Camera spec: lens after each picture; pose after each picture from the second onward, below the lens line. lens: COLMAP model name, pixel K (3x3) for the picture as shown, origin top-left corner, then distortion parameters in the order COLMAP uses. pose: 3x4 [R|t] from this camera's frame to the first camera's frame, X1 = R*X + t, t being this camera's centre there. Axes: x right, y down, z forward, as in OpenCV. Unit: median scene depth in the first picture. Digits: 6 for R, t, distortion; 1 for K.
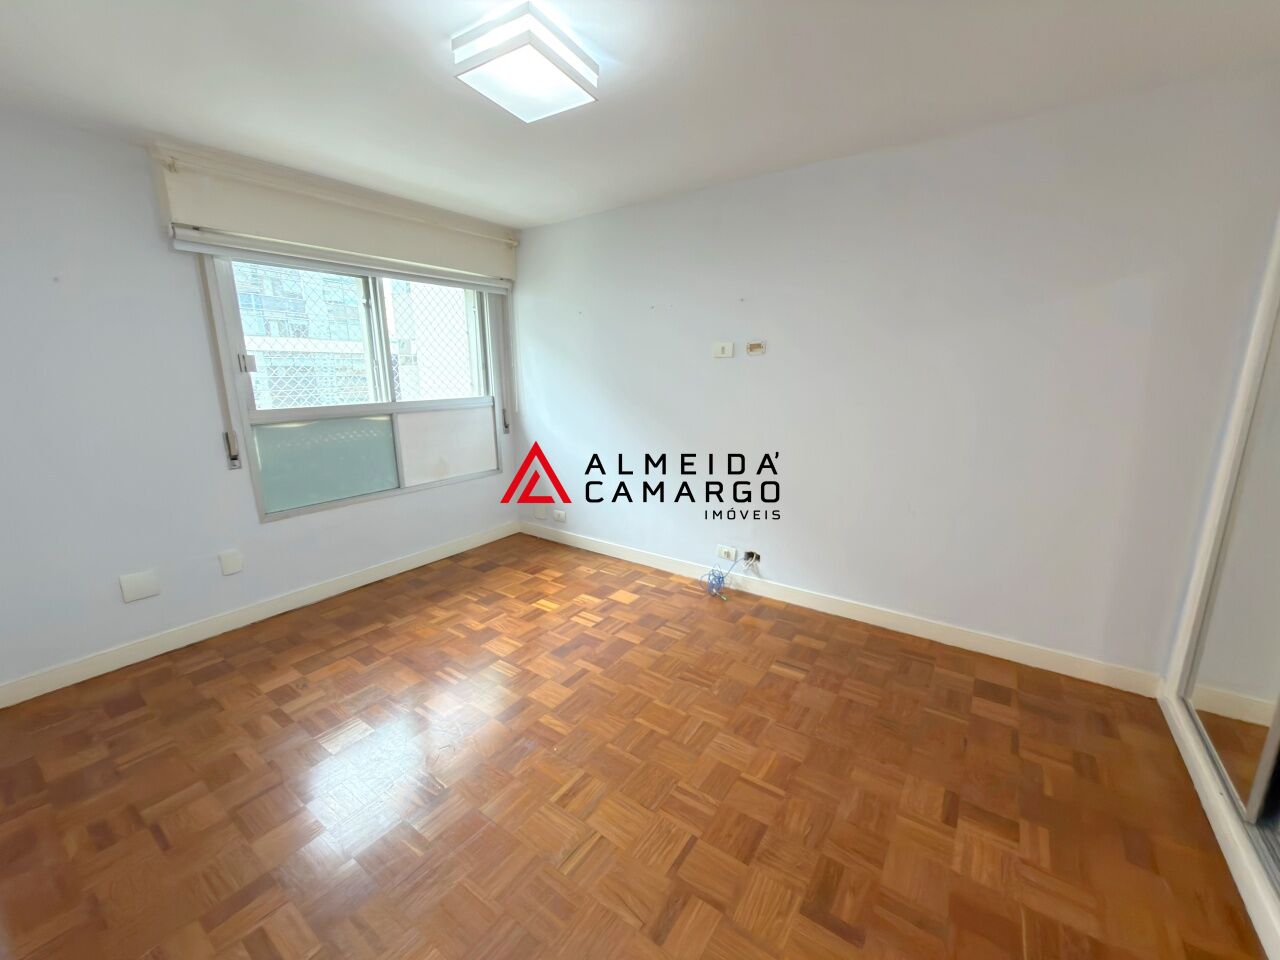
lens RADIAL K [[511.1, 0, 640.0], [0, 511.1, 480.0], [0, 0, 1]] dist [-0.000591, -0.000152]
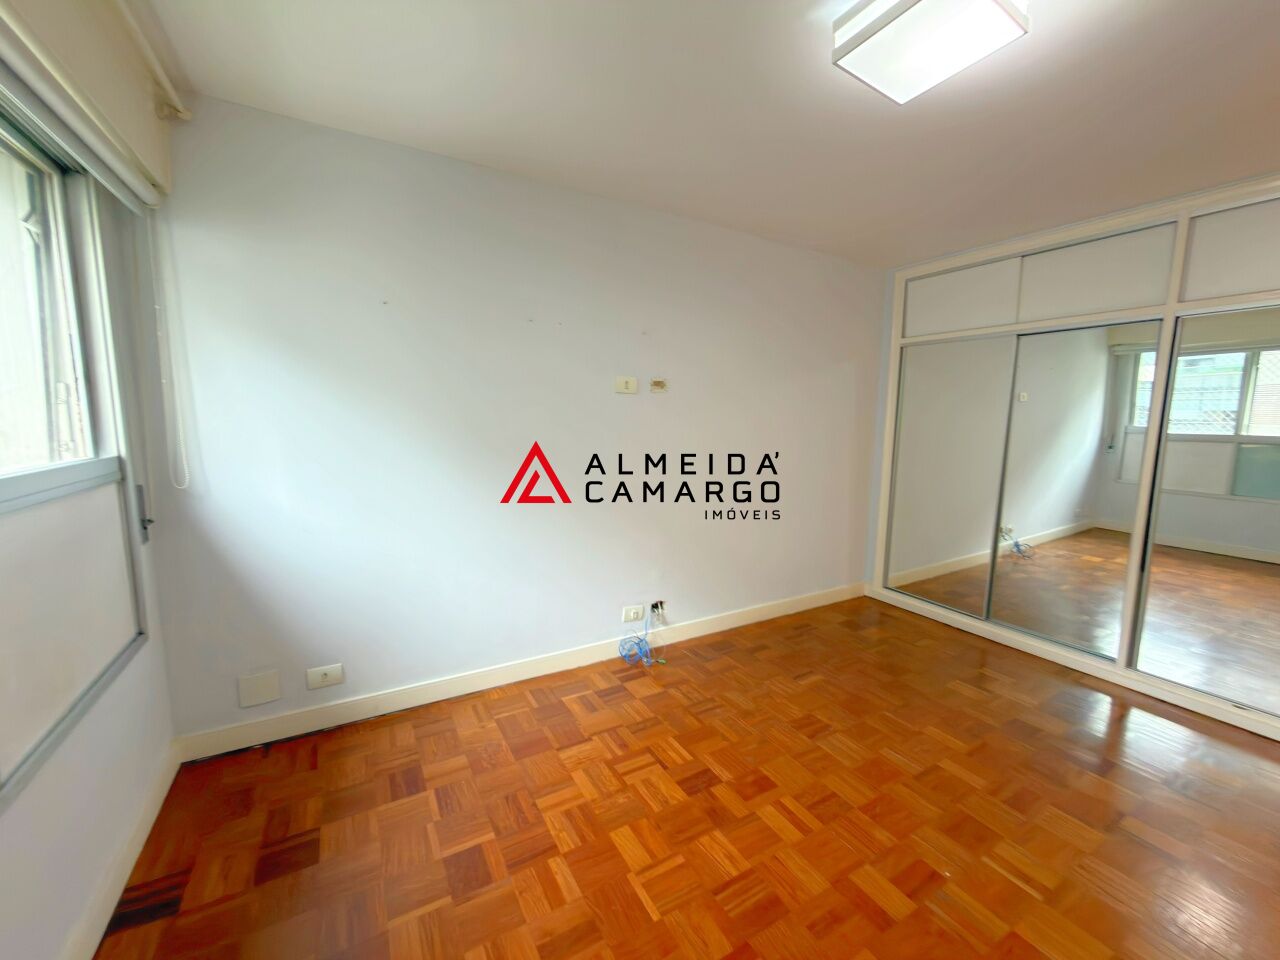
lens RADIAL K [[511.1, 0, 640.0], [0, 511.1, 480.0], [0, 0, 1]] dist [-0.000591, -0.000152]
pose [[0.414065, -0.097859, 0.904972, -0.599200], [0.175345, 0.984159, 0.026194, -0.104359], [-0.893199, 0.147836, 0.424665, 0.587716]]
